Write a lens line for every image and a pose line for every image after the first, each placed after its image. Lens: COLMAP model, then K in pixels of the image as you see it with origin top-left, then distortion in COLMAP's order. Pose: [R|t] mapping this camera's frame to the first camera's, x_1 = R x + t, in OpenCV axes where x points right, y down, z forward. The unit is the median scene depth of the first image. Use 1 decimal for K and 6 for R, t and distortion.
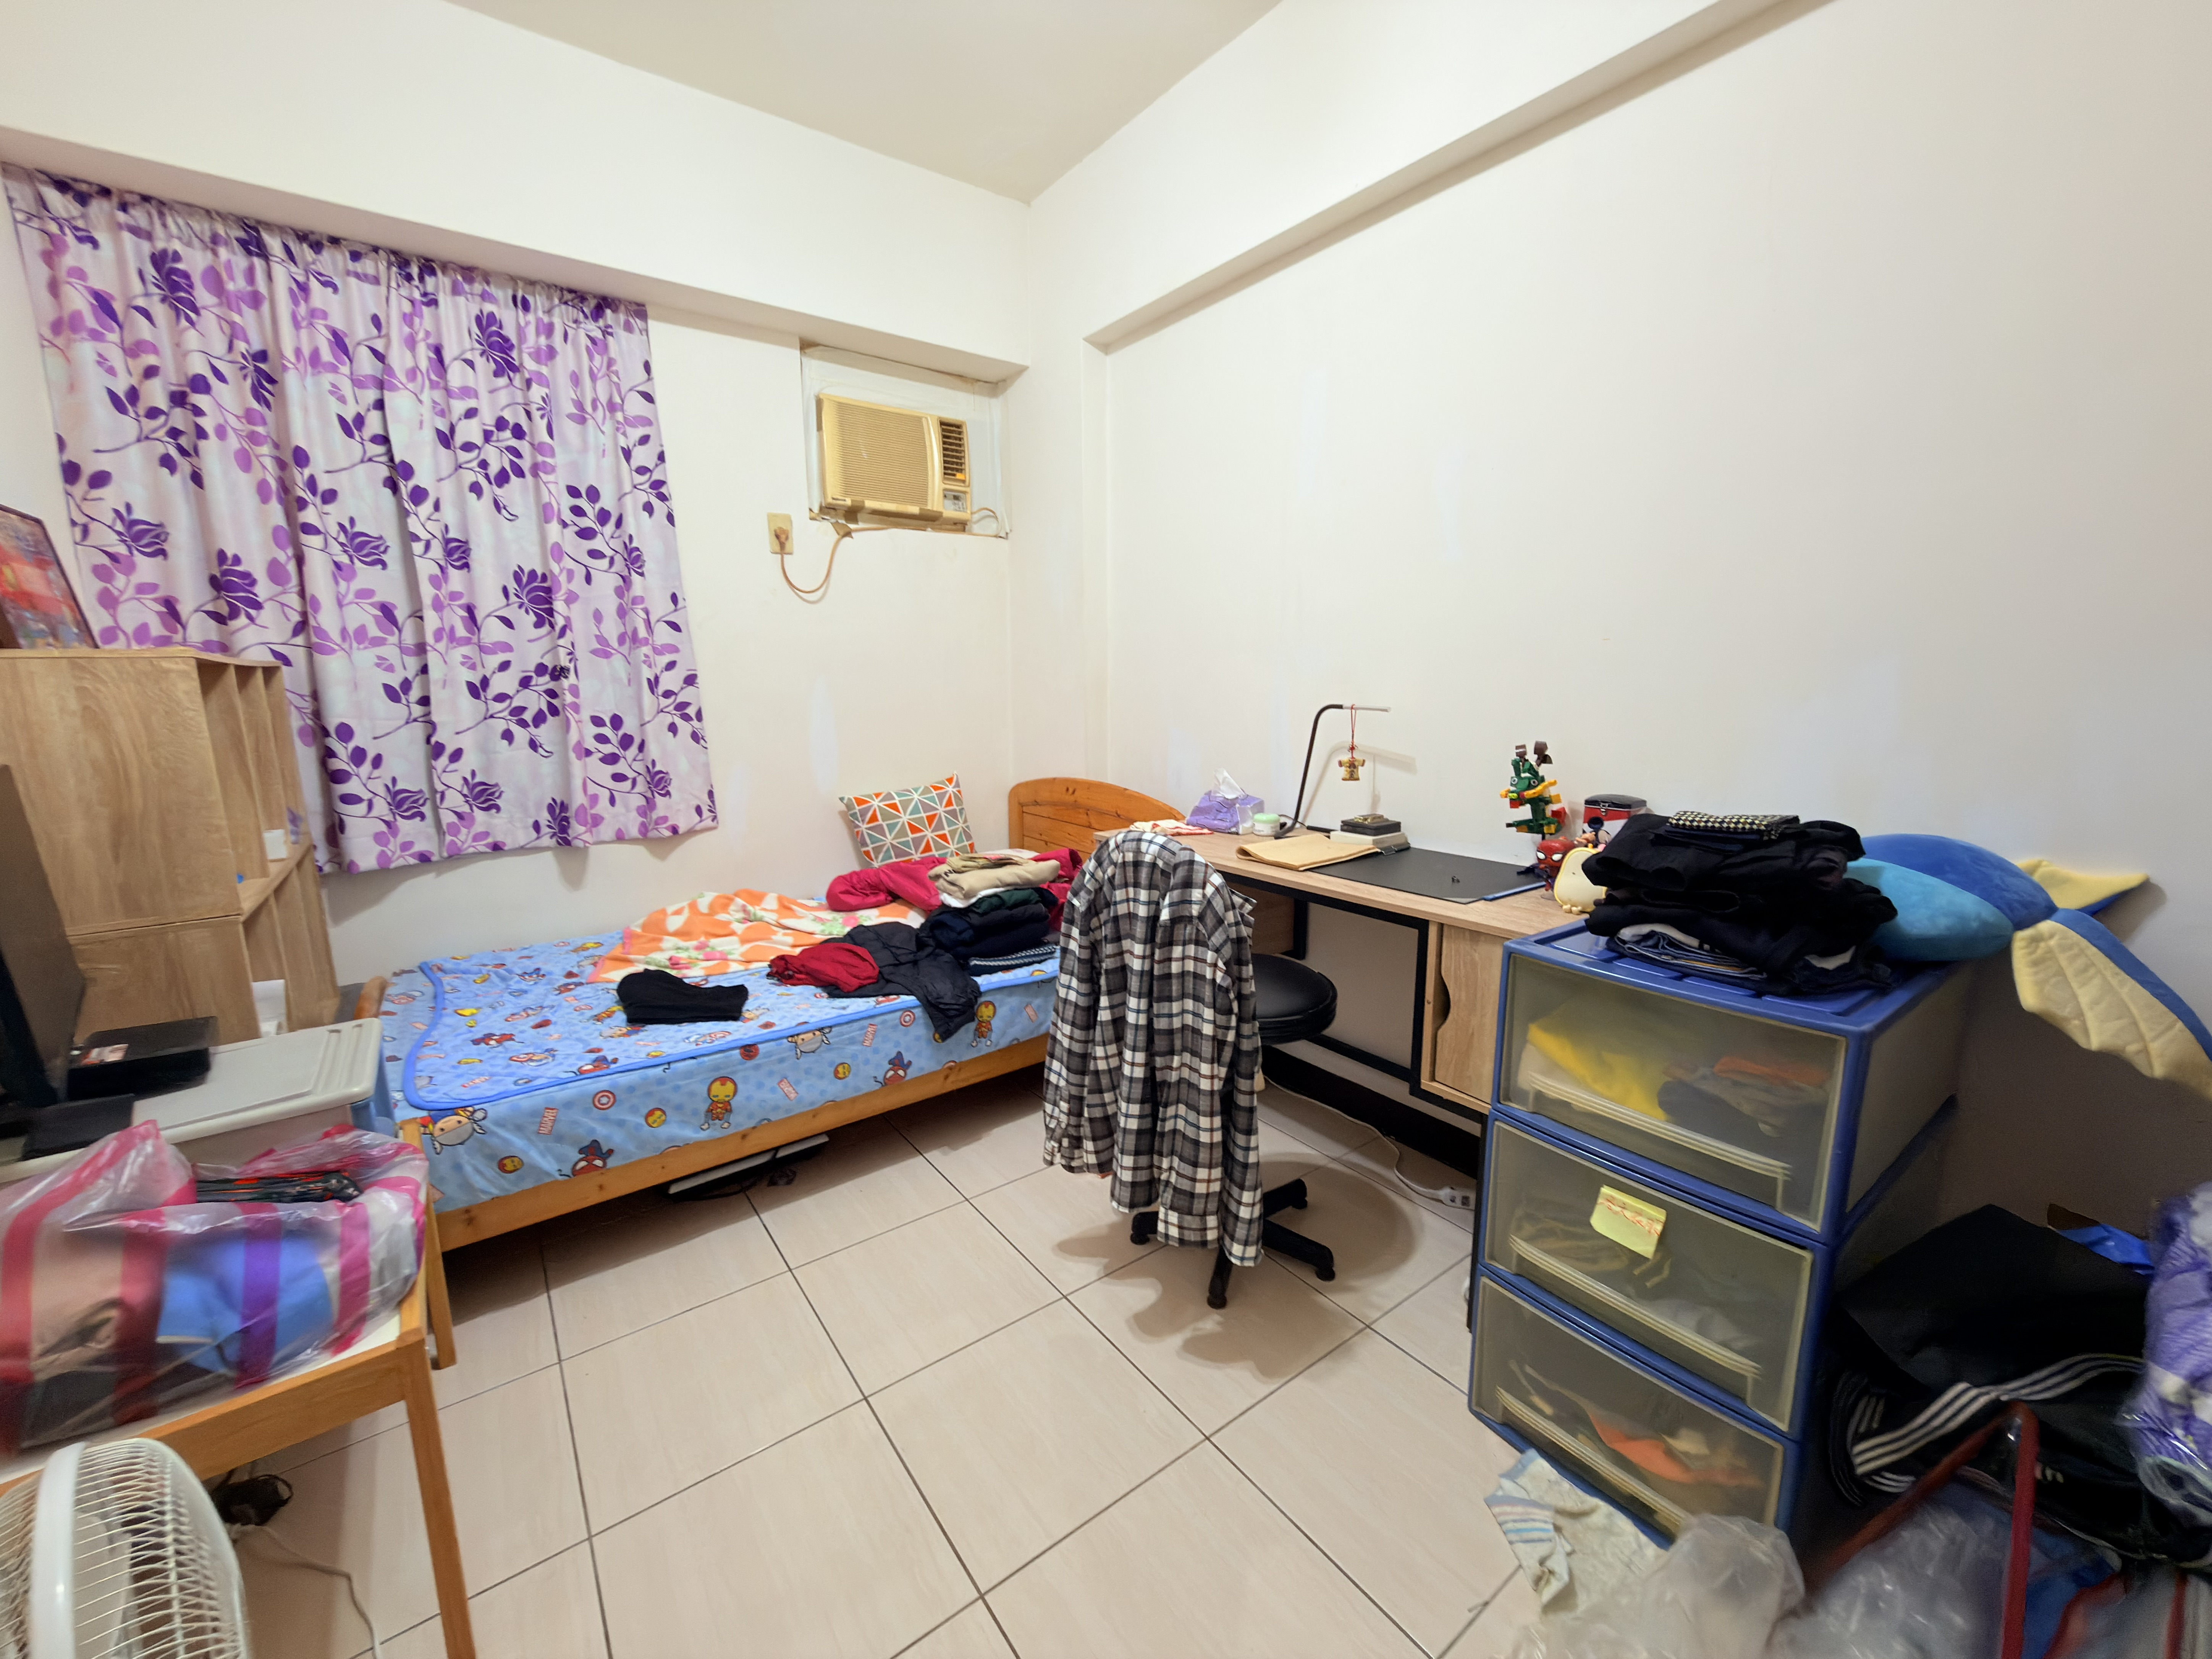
lens RADIAL K [[877.3, 0, 1109.5], [0, 877.3, 847.4], [0, 0, 1]] dist [-0.002963, -0.000053]
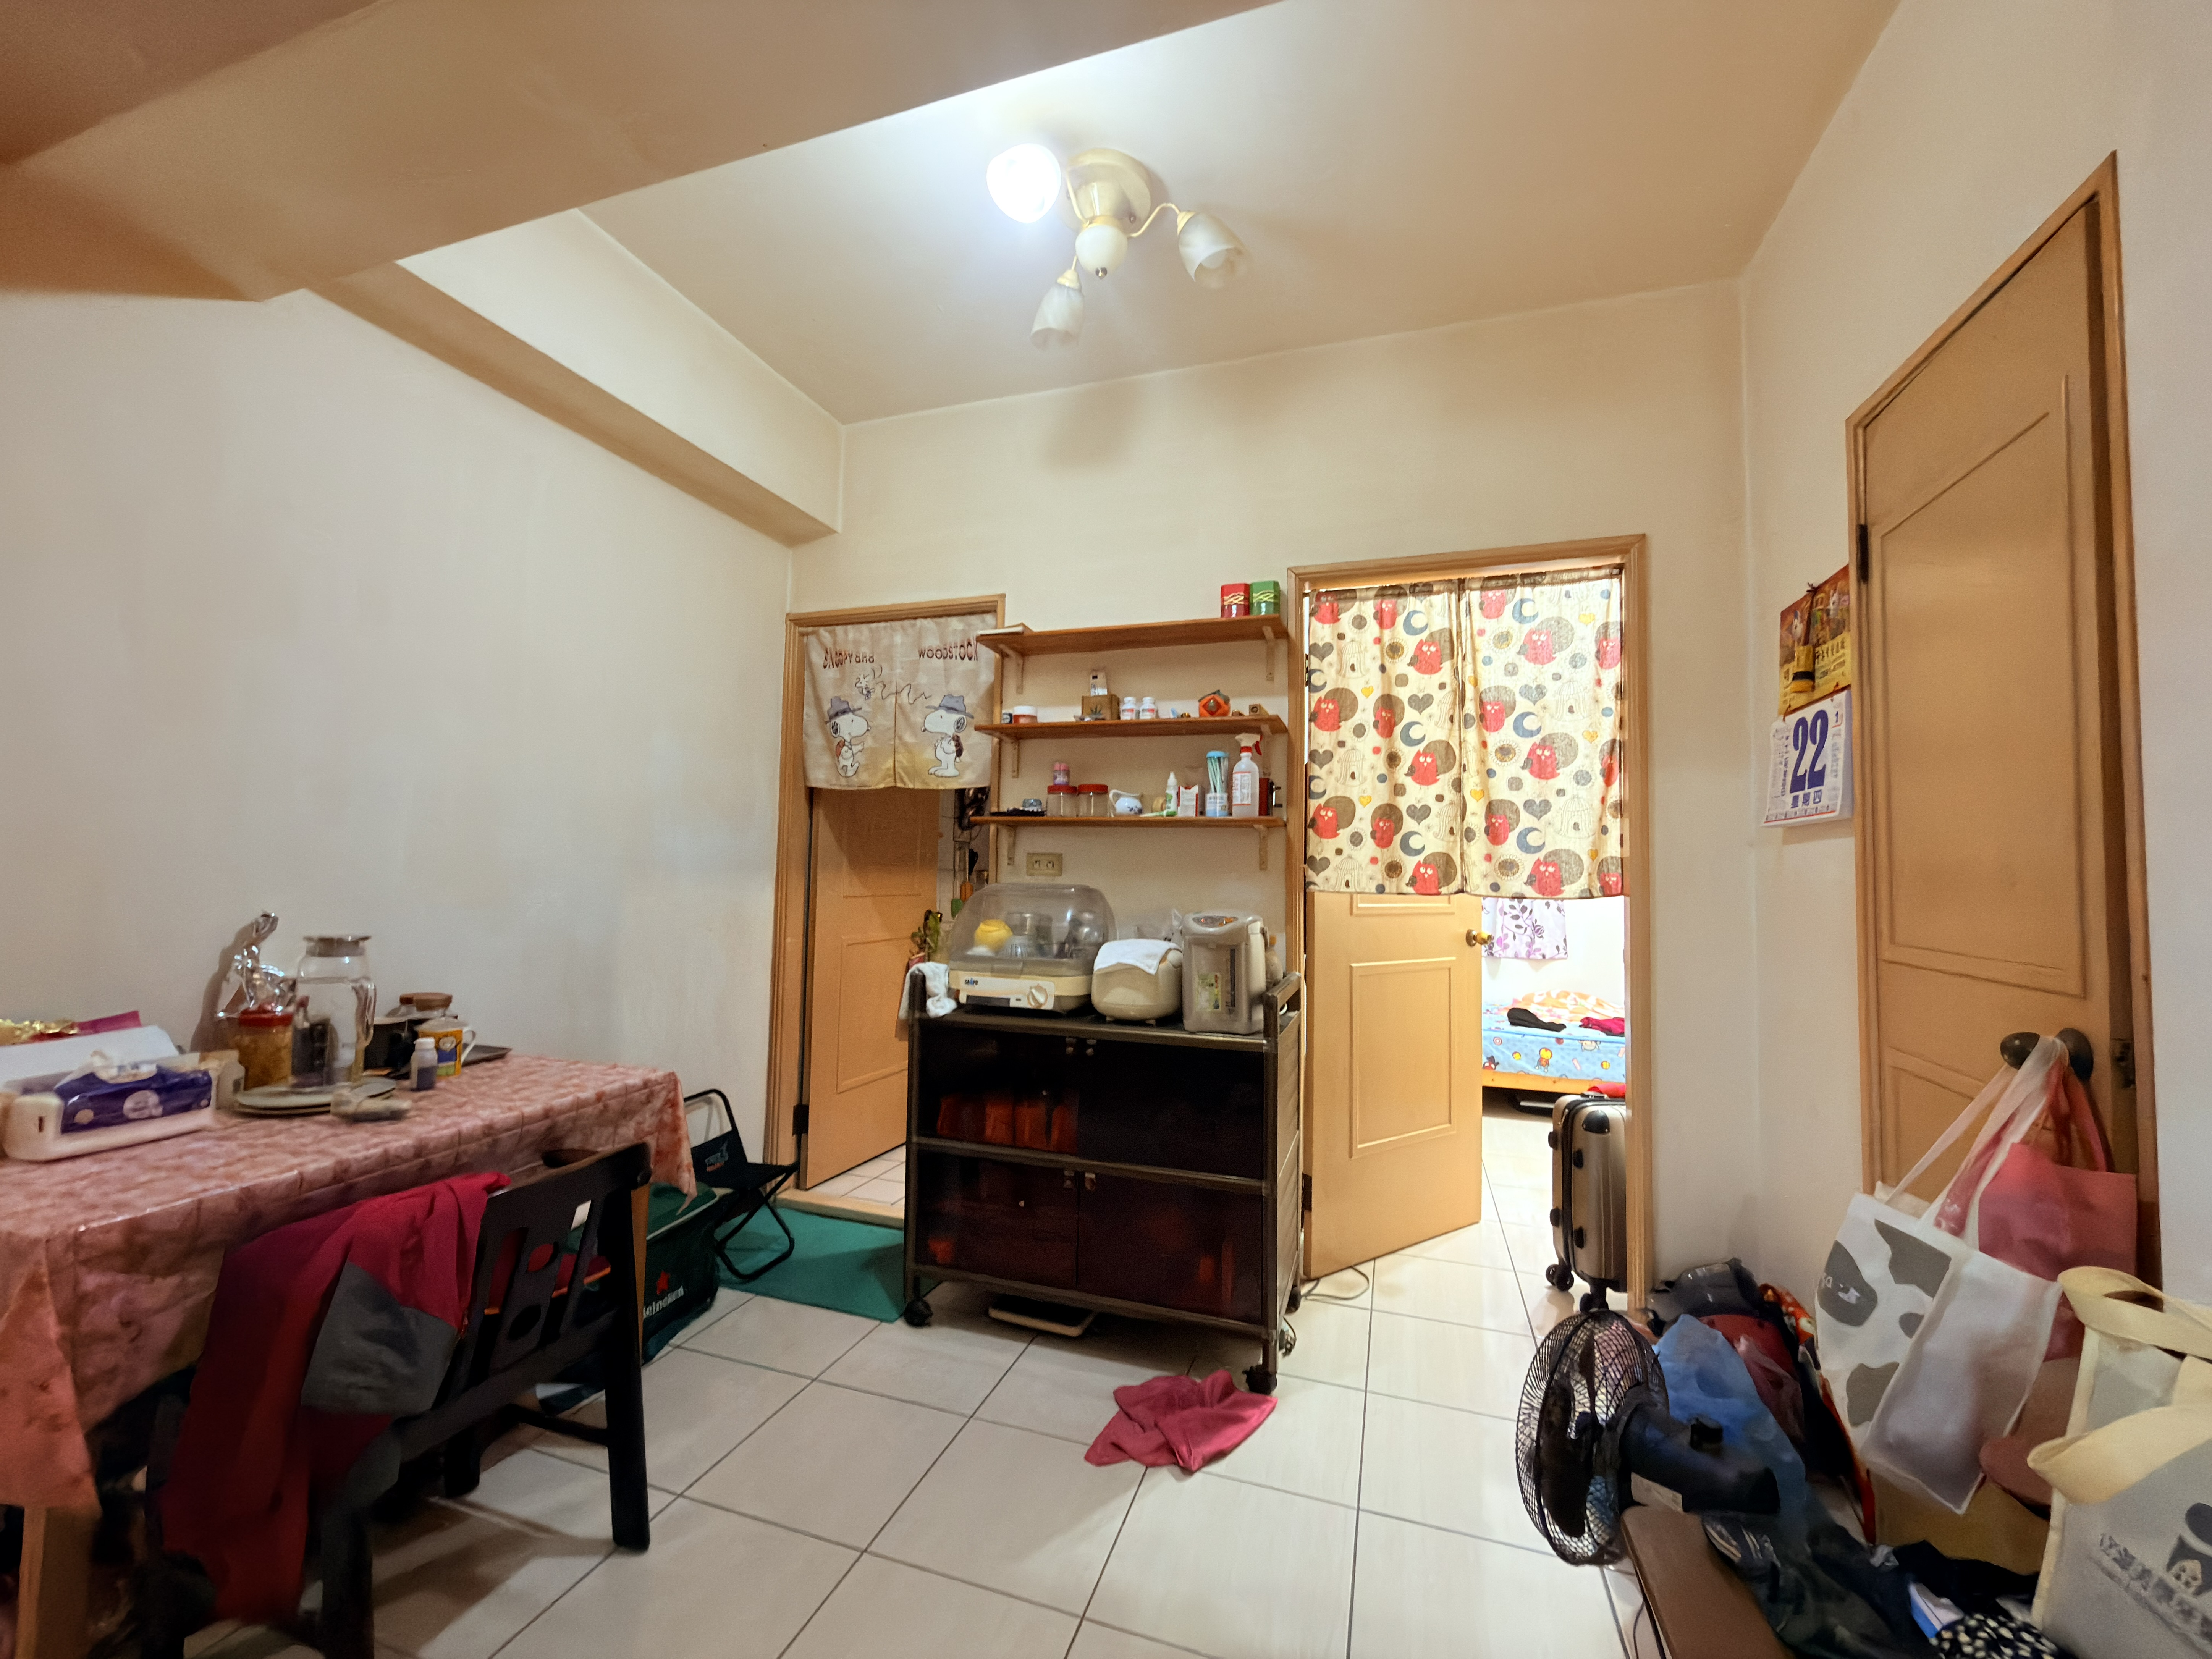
lens RADIAL K [[877.3, 0, 1100.9], [0, 877.3, 831.9], [0, 0, 1]] dist [-0.002963, -0.000053]
pose [[0.569779, -0.022696, -0.821484, 0.555331], [-0.170561, 0.974586, -0.145227, 0.164972], [0.803903, 0.222861, 0.551428, -0.935061]]
